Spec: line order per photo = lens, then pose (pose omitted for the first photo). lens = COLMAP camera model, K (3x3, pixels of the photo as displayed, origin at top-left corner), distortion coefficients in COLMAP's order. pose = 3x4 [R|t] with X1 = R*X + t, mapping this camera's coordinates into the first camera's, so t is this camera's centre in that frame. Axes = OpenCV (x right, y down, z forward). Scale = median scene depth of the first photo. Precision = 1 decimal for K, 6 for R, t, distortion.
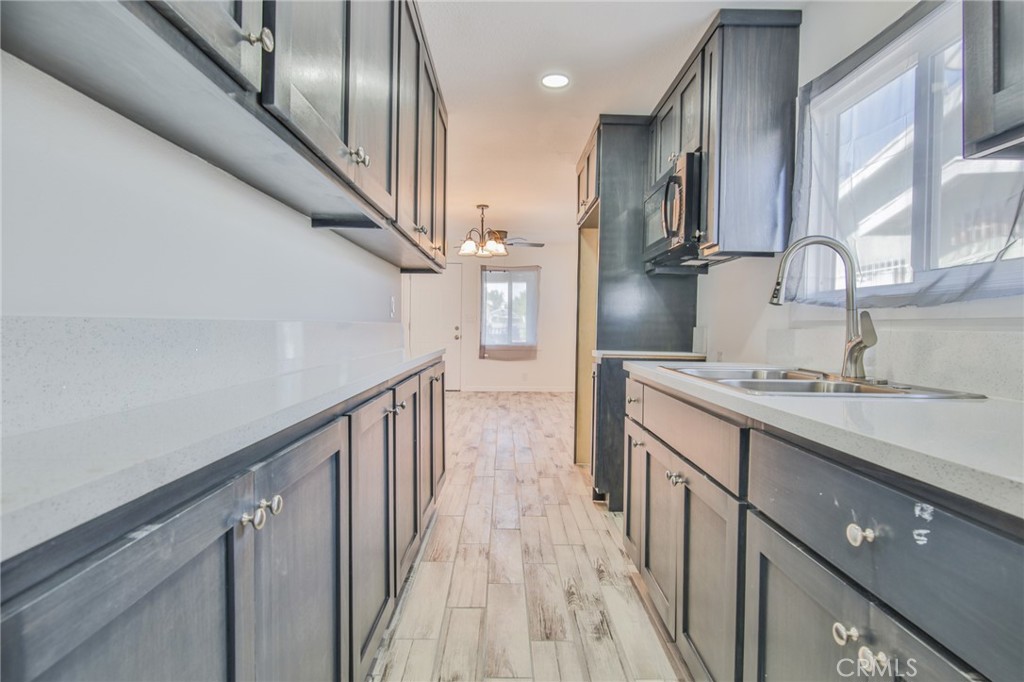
lens RADIAL K [[544.4, 0, 509.9], [0, 544.4, 339.9], [0, 0, 1]] dist [-0.004957, -0.002198]
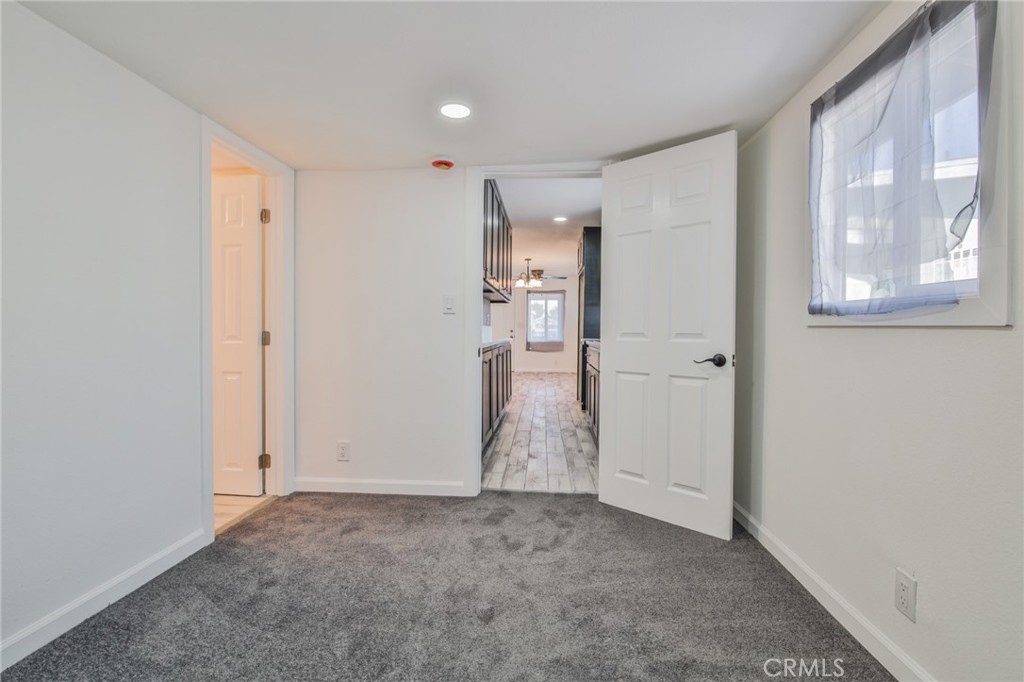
lens RADIAL K [[468.0, 0, 508.4], [0, 468.0, 336.0], [0, 0, 1]] dist [-0.006748, -0.009186]
pose [[0.995856, -0.004049, -0.090858, 0.033237], [0.002577, 0.999864, -0.016304, 0.034219], [0.090912, 0.016003, 0.995730, -0.759007]]
